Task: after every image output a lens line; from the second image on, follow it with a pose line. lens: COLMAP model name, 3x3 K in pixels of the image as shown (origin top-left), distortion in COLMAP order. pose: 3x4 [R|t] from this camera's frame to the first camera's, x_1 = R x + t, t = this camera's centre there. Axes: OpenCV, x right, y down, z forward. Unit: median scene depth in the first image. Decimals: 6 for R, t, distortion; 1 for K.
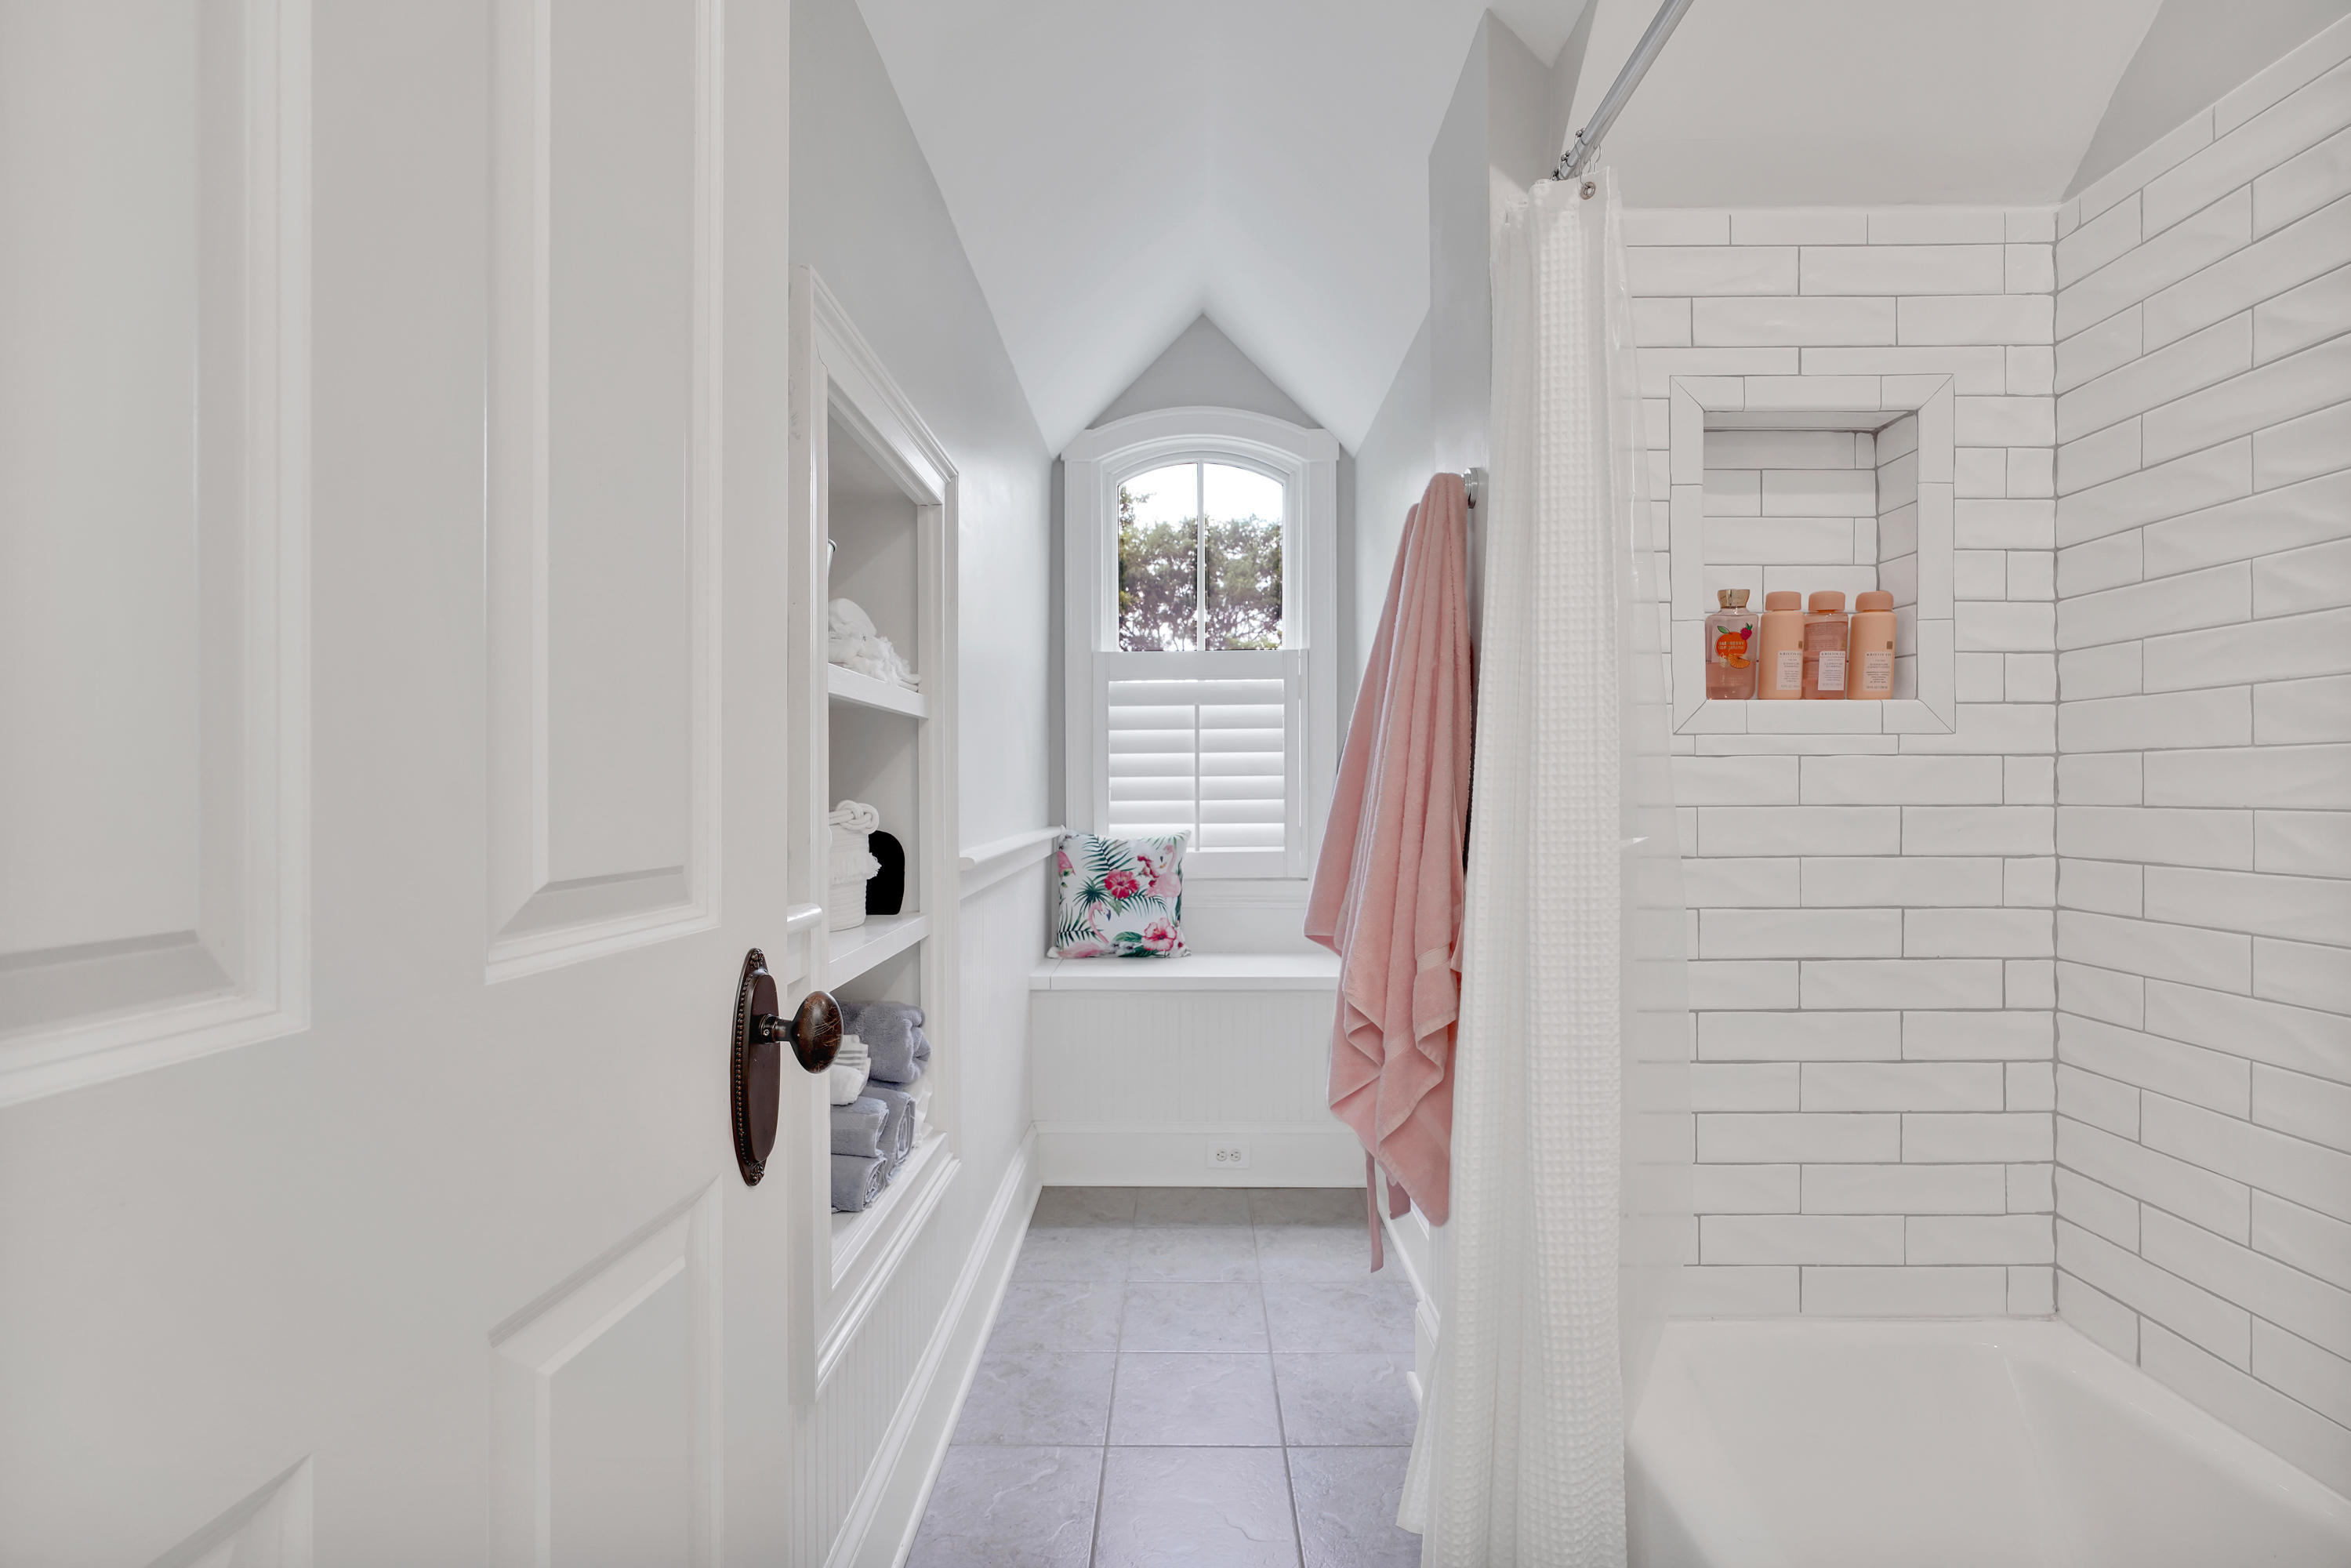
lens RADIAL K [[1077.4, 0, 1174.8], [0, 1077.4, 785.5], [0, 0, 1]] dist [0.000374, 0.000120]
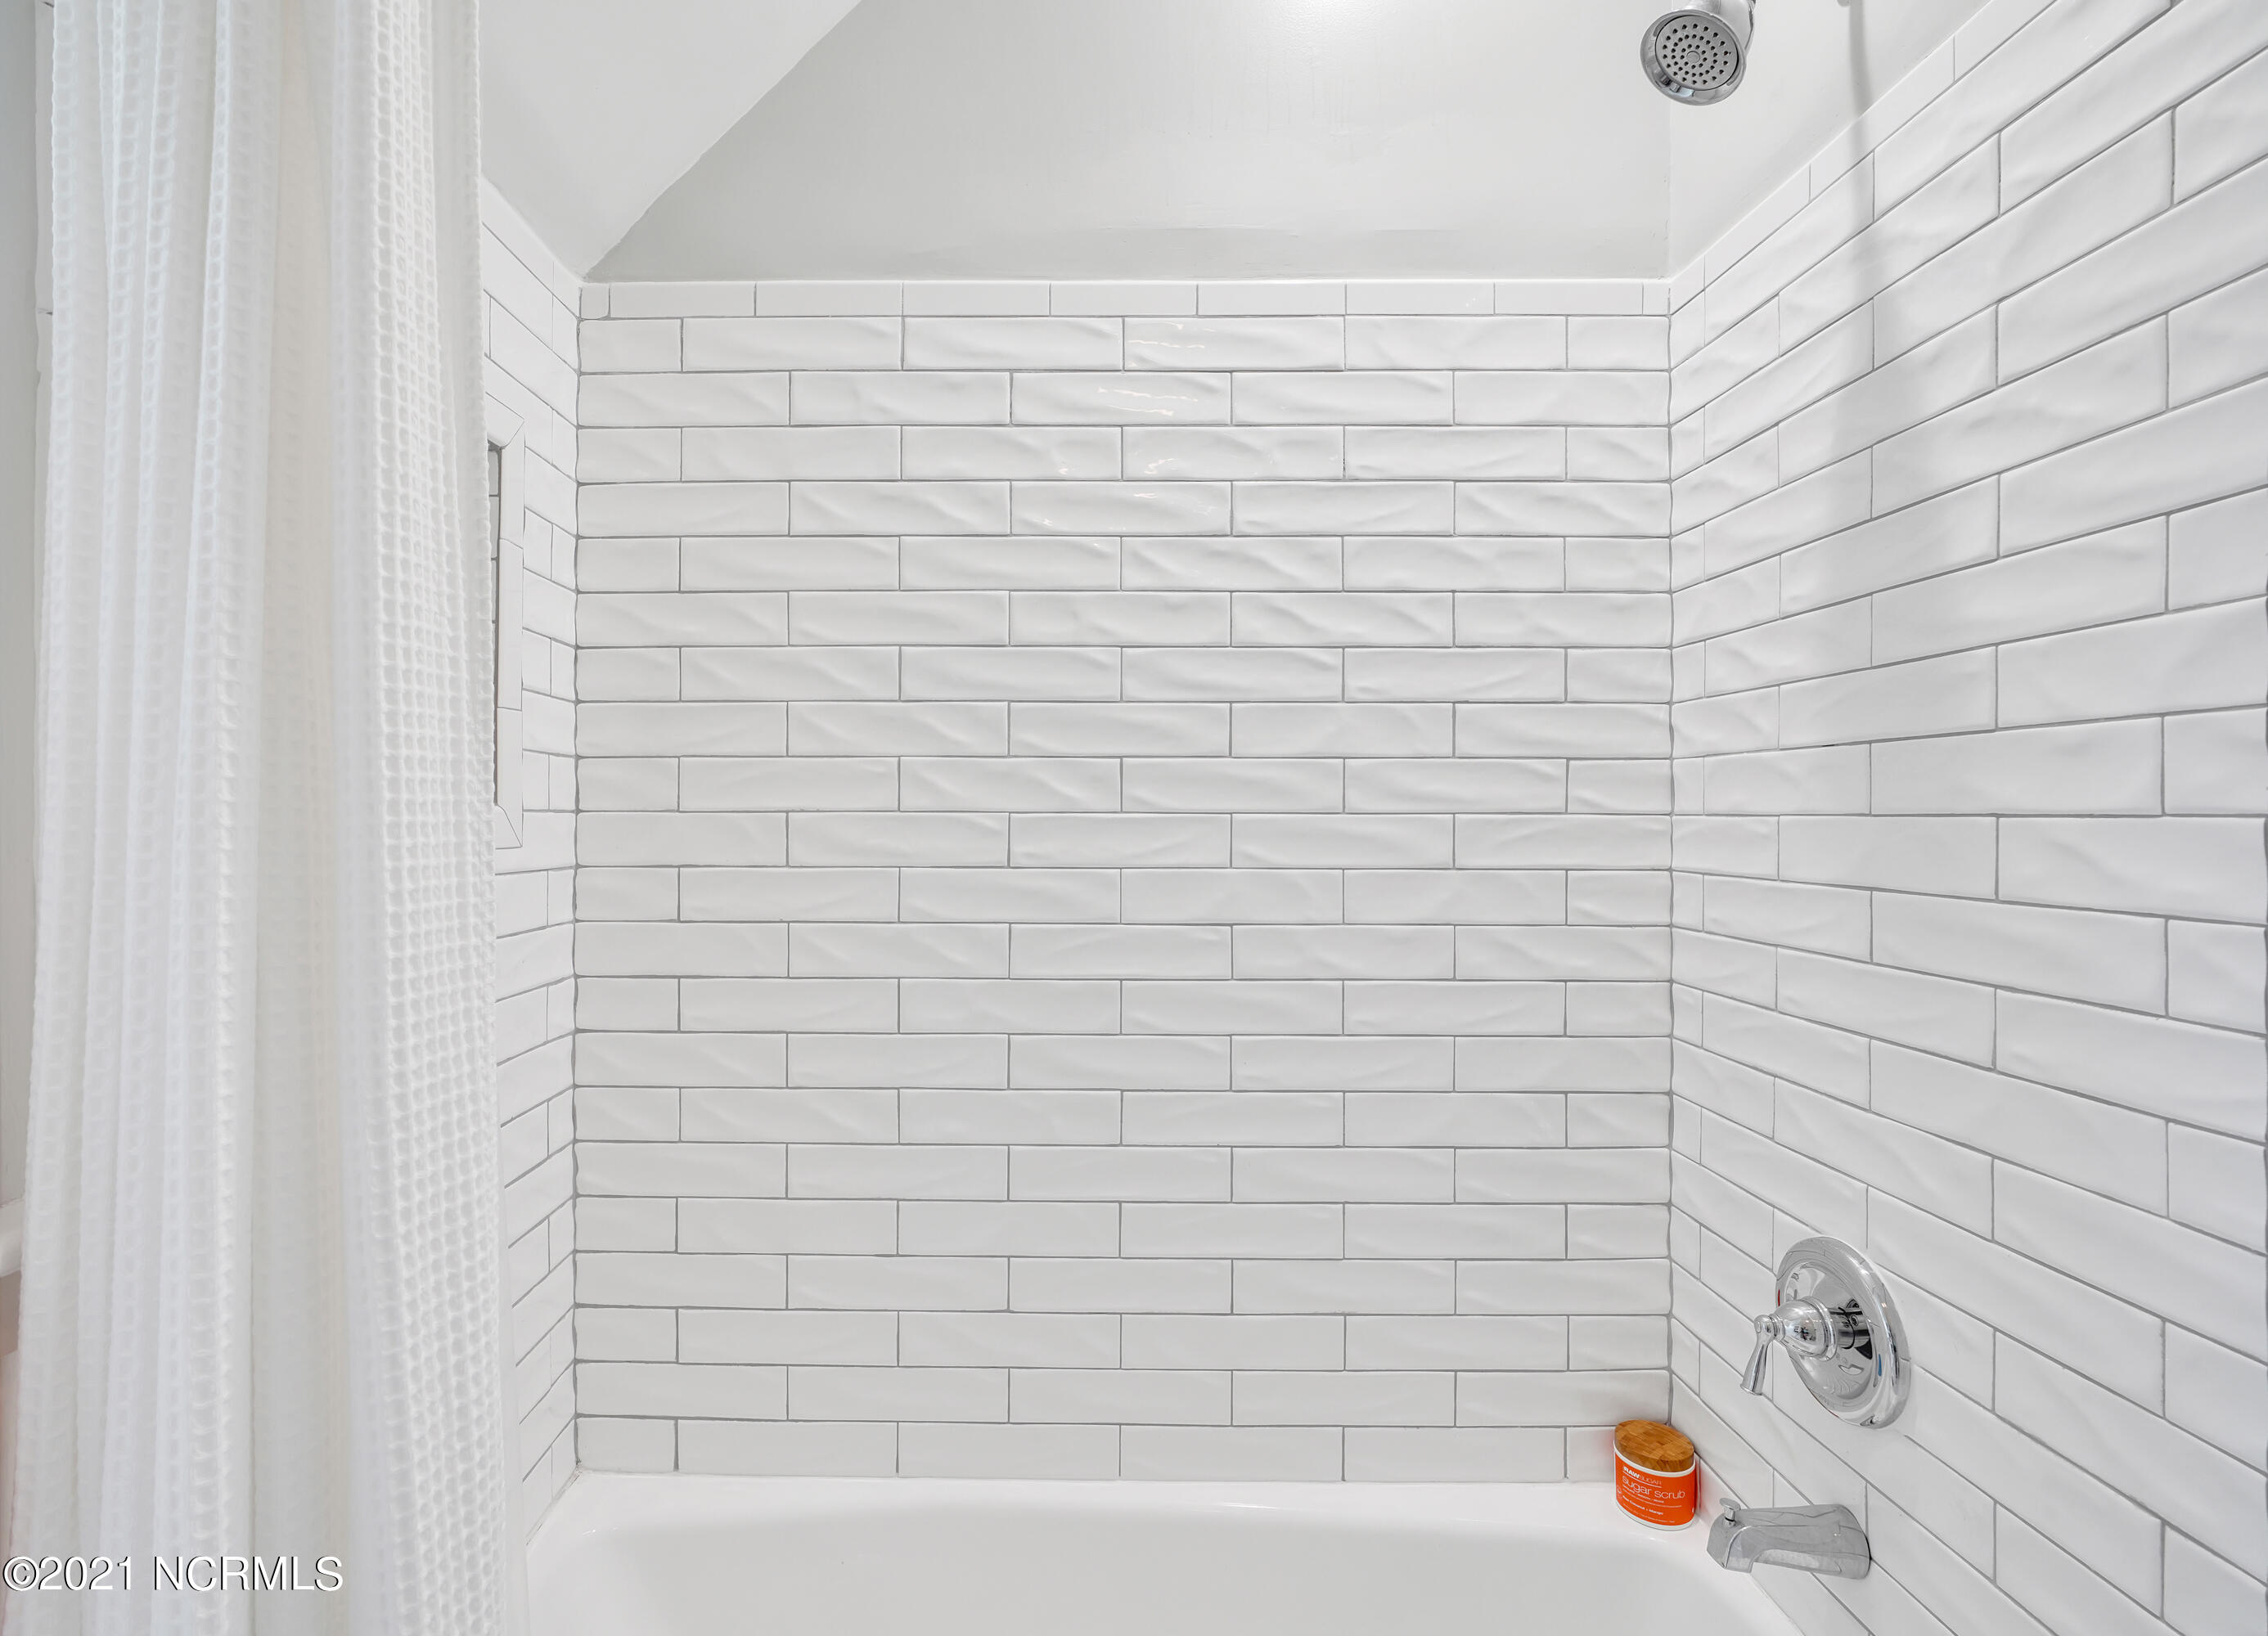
lens RADIAL K [[1089.7, 0, 1133.3], [0, 1089.7, 824.1], [0, 0, 1]] dist [-0.011158, -0.000247]
pose [[0.009642, 0.005012, 0.999941, -0.120322], [-0.004169, 0.999979, -0.004972, -0.065008], [-0.999945, -0.004121, 0.009663, 0.523539]]
